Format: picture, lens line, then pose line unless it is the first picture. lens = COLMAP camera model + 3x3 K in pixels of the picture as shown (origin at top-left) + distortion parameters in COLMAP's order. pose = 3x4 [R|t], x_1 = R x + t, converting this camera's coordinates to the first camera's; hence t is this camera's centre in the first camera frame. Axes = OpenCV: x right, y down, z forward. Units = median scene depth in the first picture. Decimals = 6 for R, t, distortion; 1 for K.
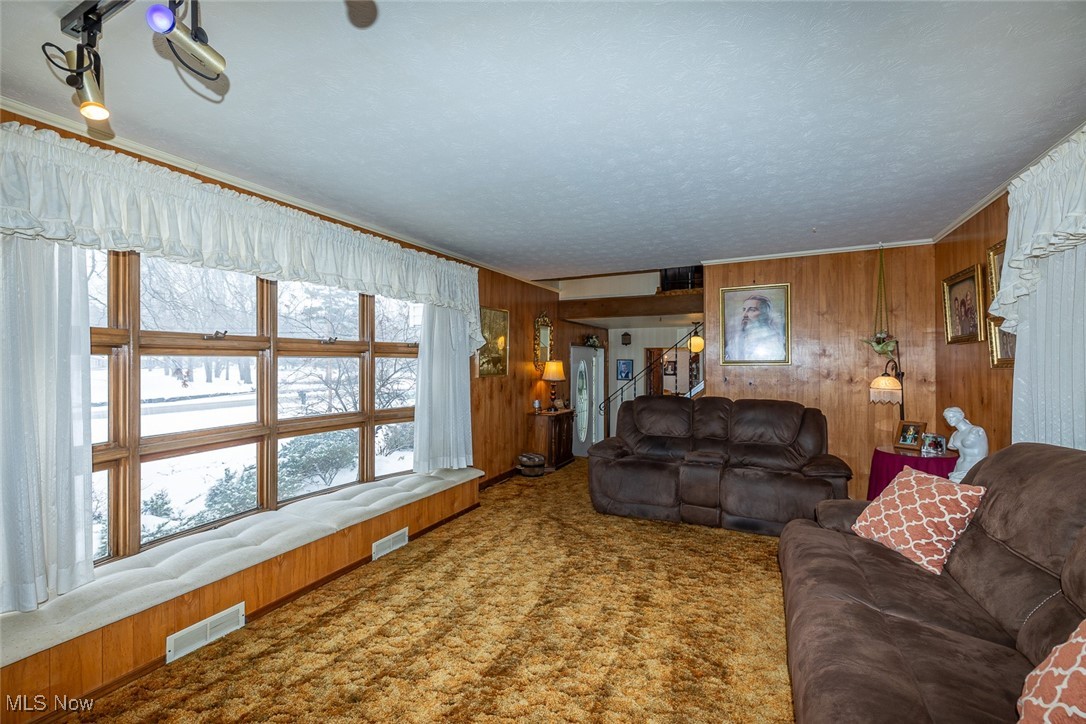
lens RADIAL K [[454.9, 0, 538.9], [0, 454.9, 361.1], [0, 0, 1]] dist [0.000371, 0.000369]
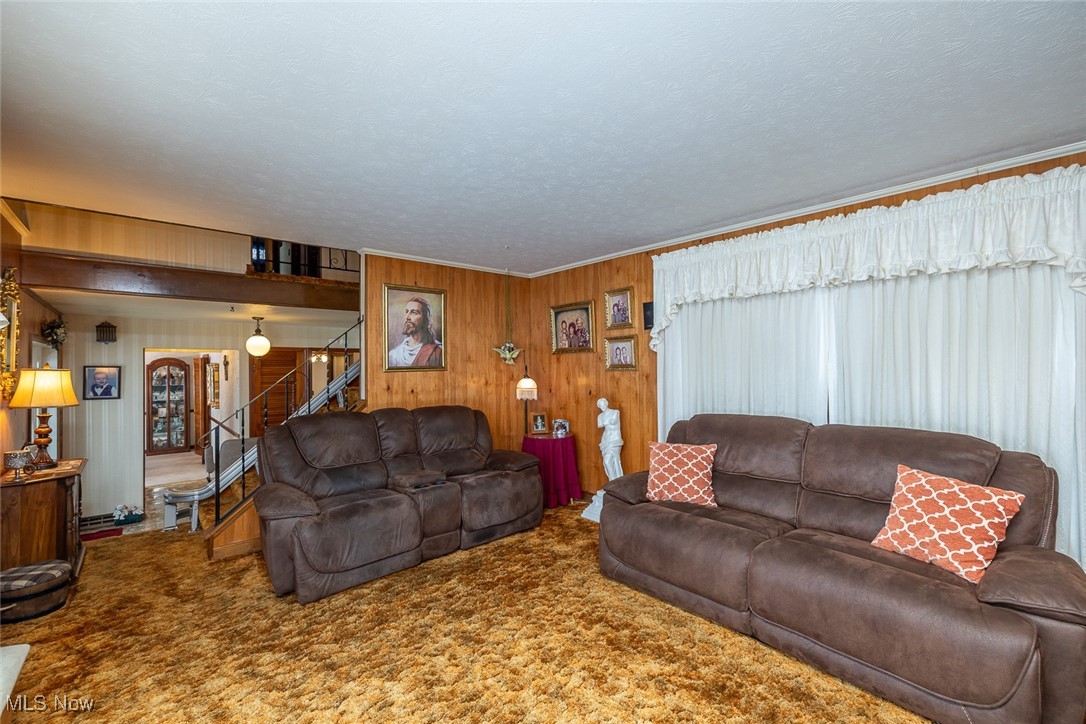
lens RADIAL K [[454.9, 0, 546.6], [0, 454.9, 362.9], [0, 0, 1]] dist [0.000371, 0.000369]
pose [[0.373897, 0.001818, 0.927469, -0.374822], [0.005772, 0.999974, -0.004287, -0.003179], [-0.927452, 0.006957, 0.373877, 0.485190]]
